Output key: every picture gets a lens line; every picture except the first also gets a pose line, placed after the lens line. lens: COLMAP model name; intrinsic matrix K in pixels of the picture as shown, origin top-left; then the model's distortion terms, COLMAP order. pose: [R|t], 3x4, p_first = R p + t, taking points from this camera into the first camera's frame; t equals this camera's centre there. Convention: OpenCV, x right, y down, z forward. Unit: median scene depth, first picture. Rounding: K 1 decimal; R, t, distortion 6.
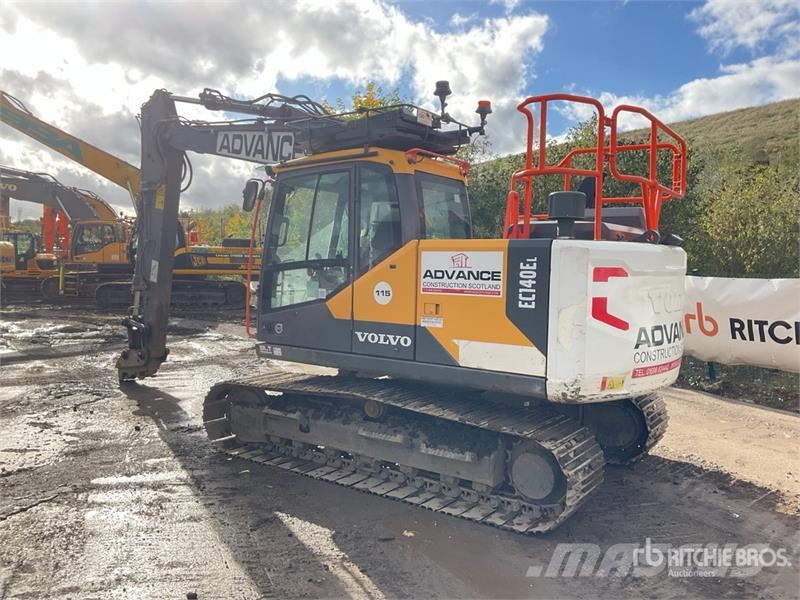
lens RADIAL K [[665.9, 0, 404.5], [0, 665.9, 300.6], [0, 0, 1]] dist [0.069895, -0.111166]
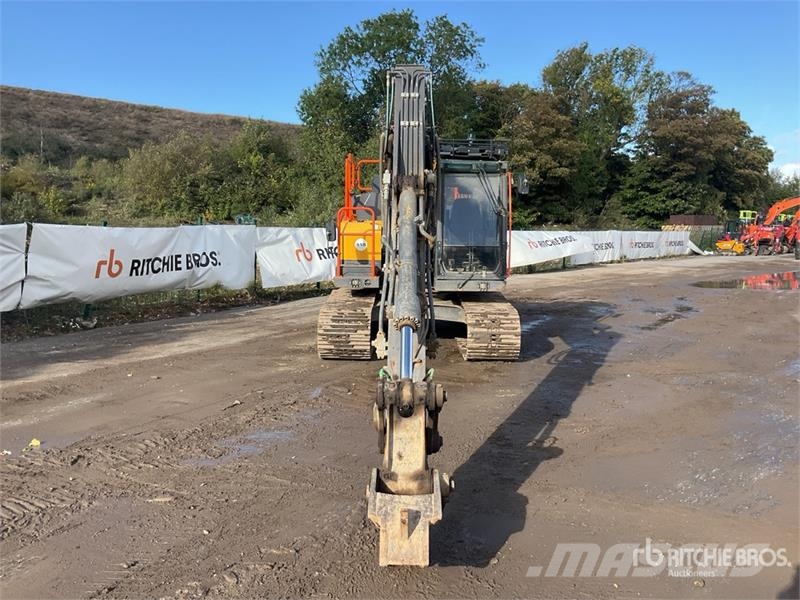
lens RADIAL K [[665.9, 0, 402.7], [0, 665.9, 298.1], [0, 0, 1]] dist [0.069895, -0.111166]
pose [[-0.560565, -0.114020, 0.820223, -1.524142], [0.024782, 0.987722, 0.154242, -0.153263], [-0.827740, 0.106790, -0.550857, 2.344995]]
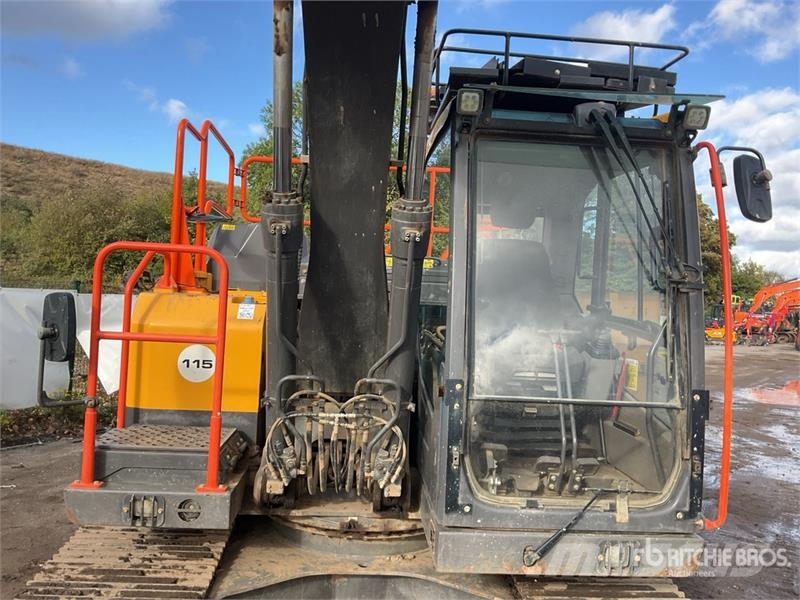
lens RADIAL K [[665.9, 0, 404.8], [0, 665.9, 297.2], [0, 0, 1]] dist [0.069895, -0.111166]
pose [[-0.621694, -0.048587, 0.781752, -0.494544], [-0.017132, 0.998679, 0.048445, -0.108061], [-0.783073, 0.016725, -0.621705, 1.622602]]
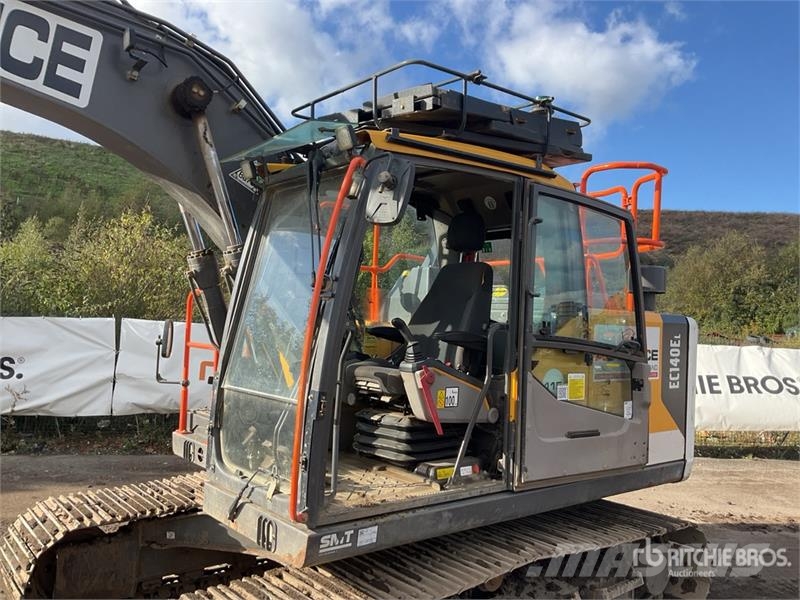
lens RADIAL K [[665.9, 0, 397.1], [0, 665.9, 298.1], [0, 0, 1]] dist [0.069895, -0.111166]
pose [[0.272580, 0.025394, 0.961798, -0.719434], [0.016397, 0.999384, -0.031034, -0.080306], [-0.961993, 0.024230, 0.271995, 0.971134]]
